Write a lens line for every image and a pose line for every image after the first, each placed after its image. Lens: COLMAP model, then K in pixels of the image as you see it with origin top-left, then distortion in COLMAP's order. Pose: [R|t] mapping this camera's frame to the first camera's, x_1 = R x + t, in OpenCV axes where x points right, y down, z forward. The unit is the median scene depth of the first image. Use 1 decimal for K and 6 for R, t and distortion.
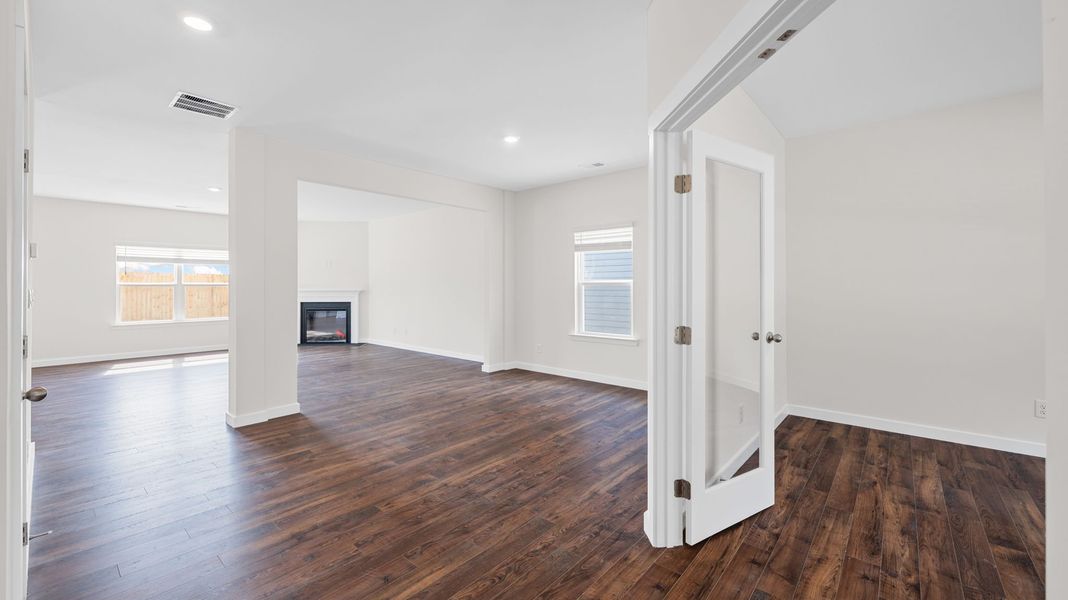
lens RADIAL K [[430.2, 0, 529.7], [0, 430.2, 294.1], [0, 0, 1]] dist [-0.000838, -0.000138]
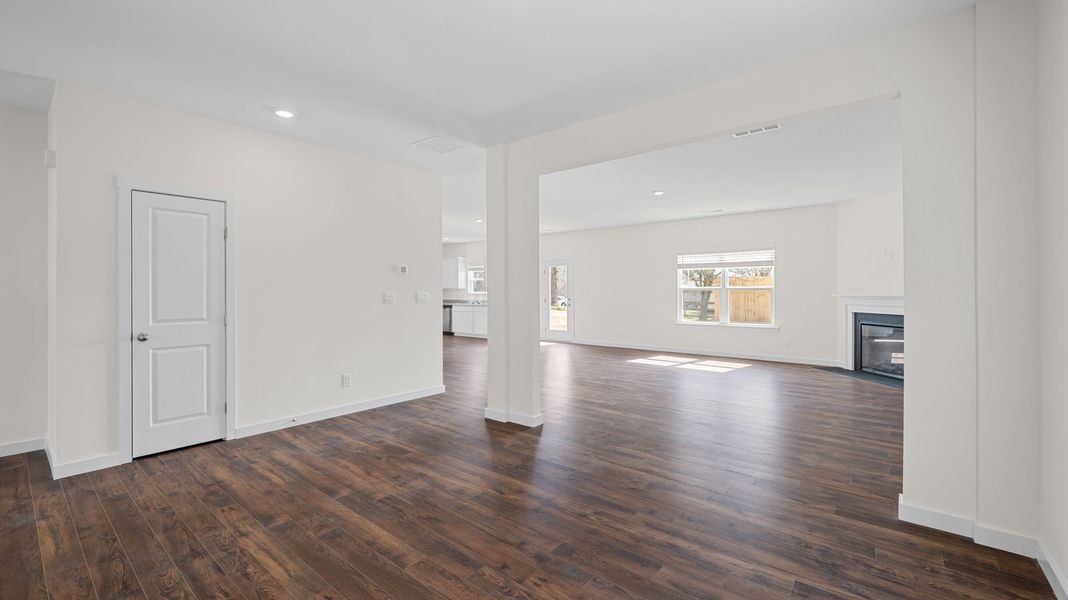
lens RADIAL K [[443.8, 0, 526.8], [0, 443.8, 291.1], [0, 0, 1]] dist [0.000426, -0.000271]
pose [[0.019408, 0.002360, -0.999809, 0.472515], [-0.017186, 0.999850, 0.002027, -0.021394], [0.999664, 0.017143, 0.019445, 1.092931]]
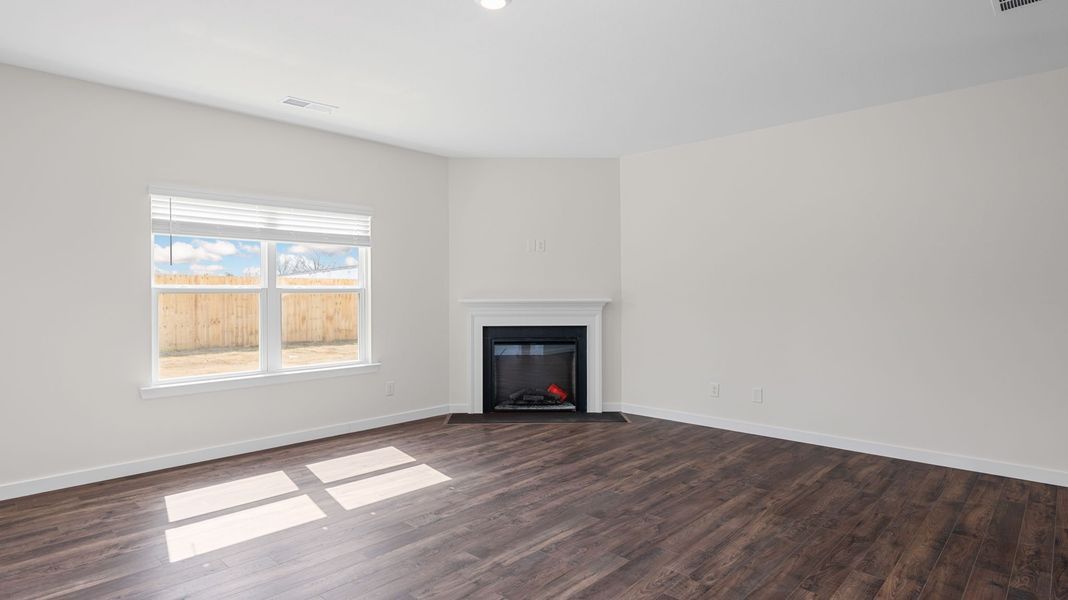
lens RADIAL K [[564.3, 0, 534.0], [0, 564.3, 300.0], [0, 0, 1]] dist [-0.002884, -0.000444]
pose [[0.998398, 0.003338, -0.056484, -1.087711], [-0.003593, 0.999984, -0.004401, -0.019735], [0.056468, 0.004597, 0.998394, 0.926411]]
